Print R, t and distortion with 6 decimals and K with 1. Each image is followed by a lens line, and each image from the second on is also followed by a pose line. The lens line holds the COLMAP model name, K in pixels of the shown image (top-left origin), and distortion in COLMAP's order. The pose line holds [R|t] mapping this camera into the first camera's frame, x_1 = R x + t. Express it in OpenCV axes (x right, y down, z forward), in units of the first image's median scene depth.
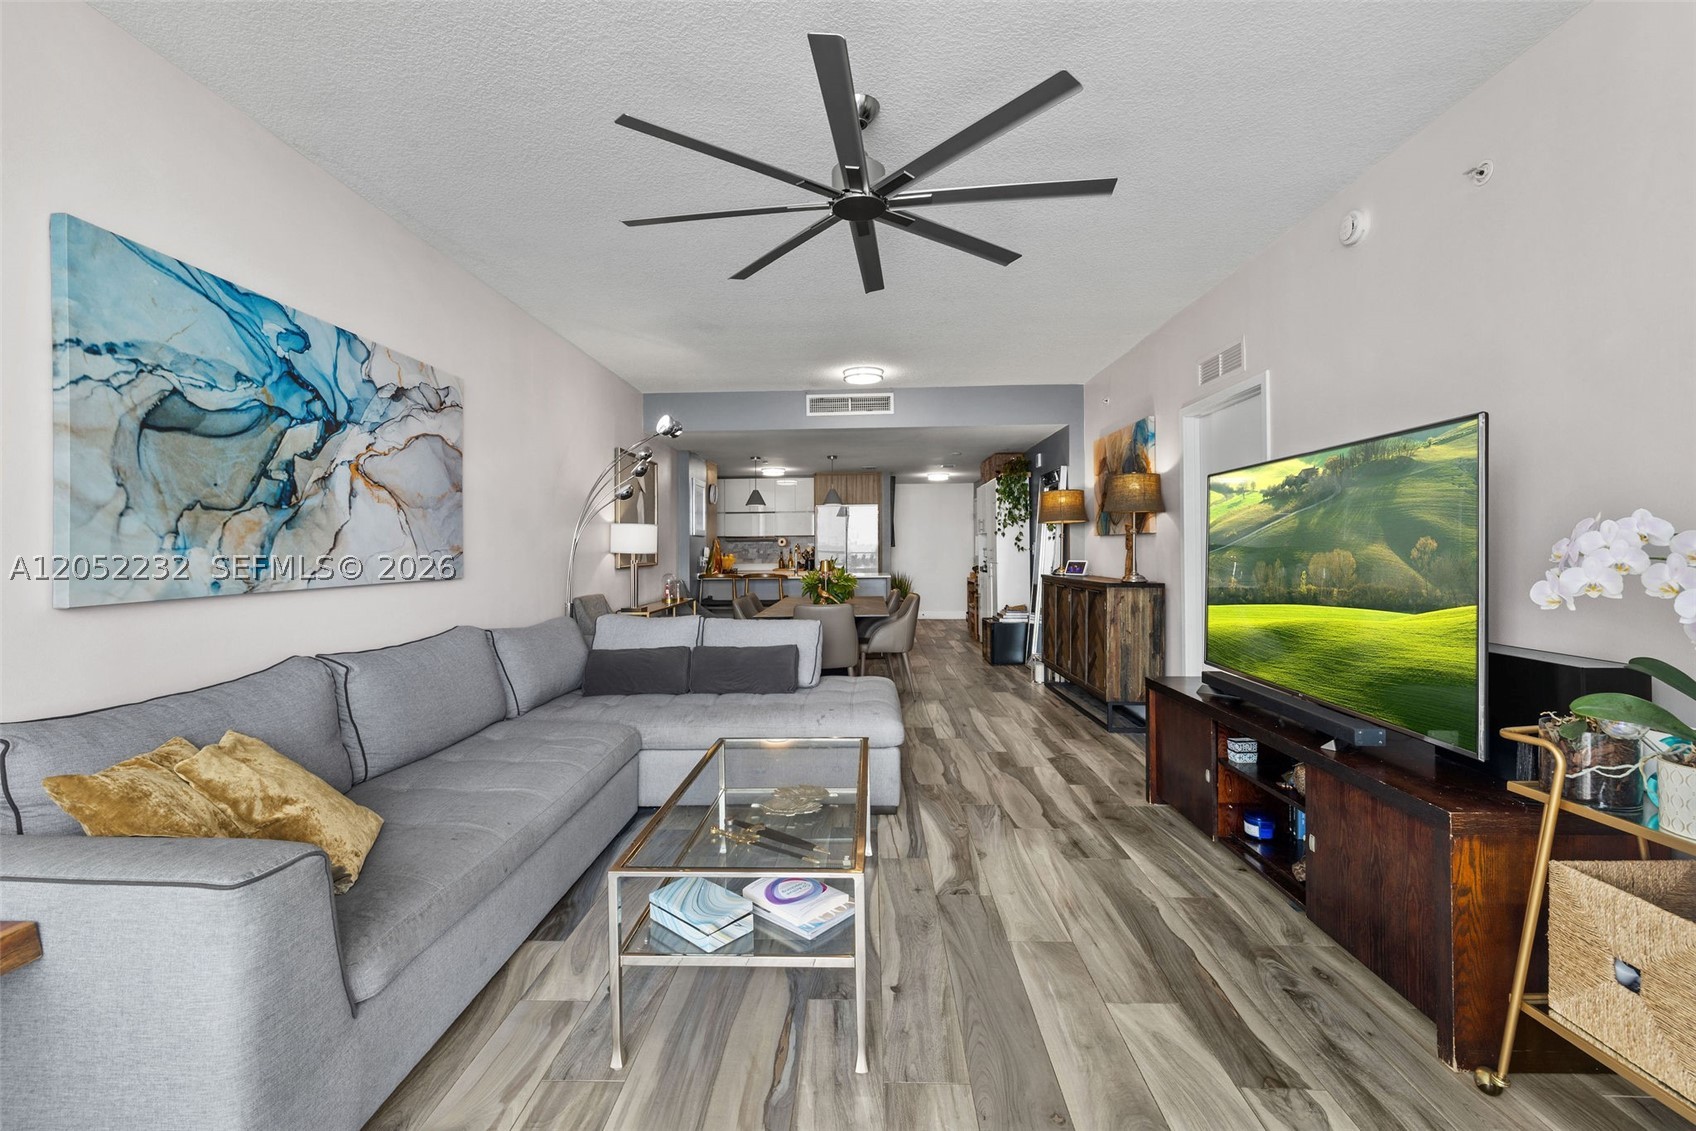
lens RADIAL K [[715.3, 0, 847.0], [0, 715.3, 548.1], [0, 0, 1]] dist [0.000485, 0.001604]
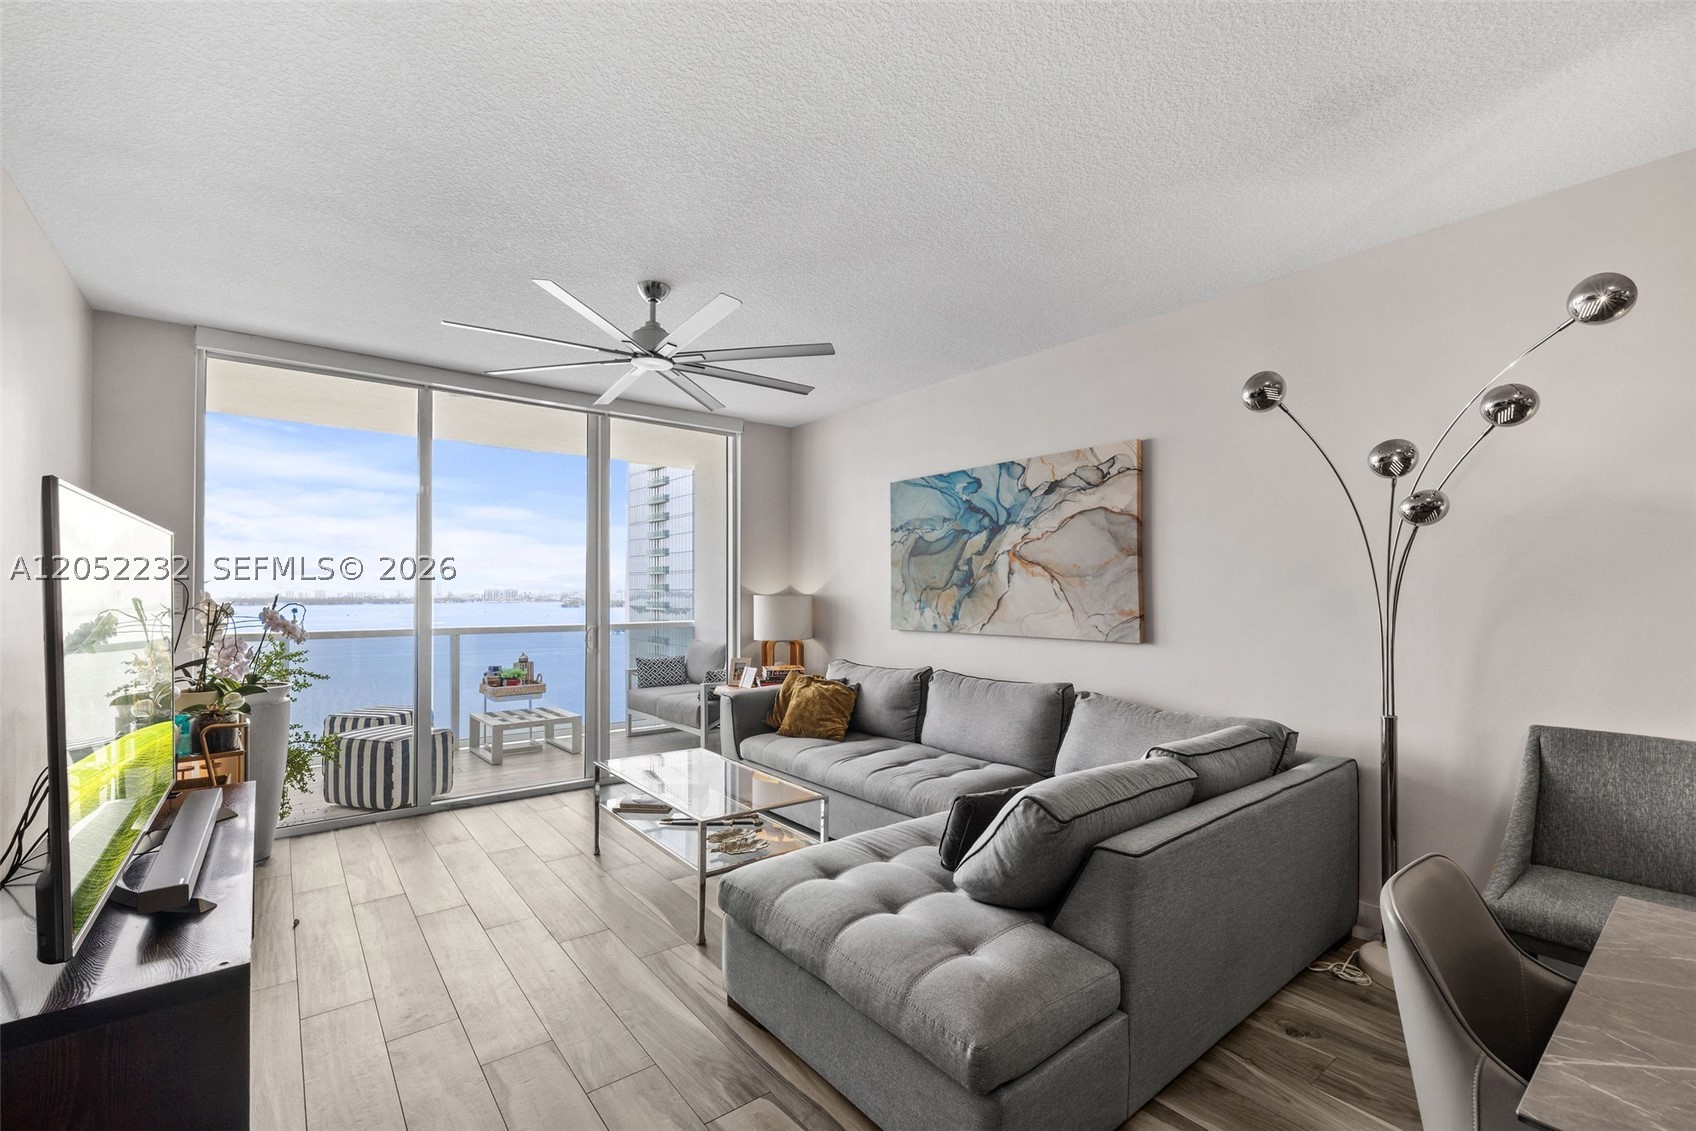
lens RADIAL K [[715.3, 0, 837.7], [0, 715.3, 587.1], [0, 0, 1]] dist [0.000485, 0.001604]
pose [[-0.764011, 0.004308, -0.645188, 0.522162], [0.007836, 0.999966, -0.002603, -0.045959], [0.645155, -0.007044, -0.764019, 1.913085]]
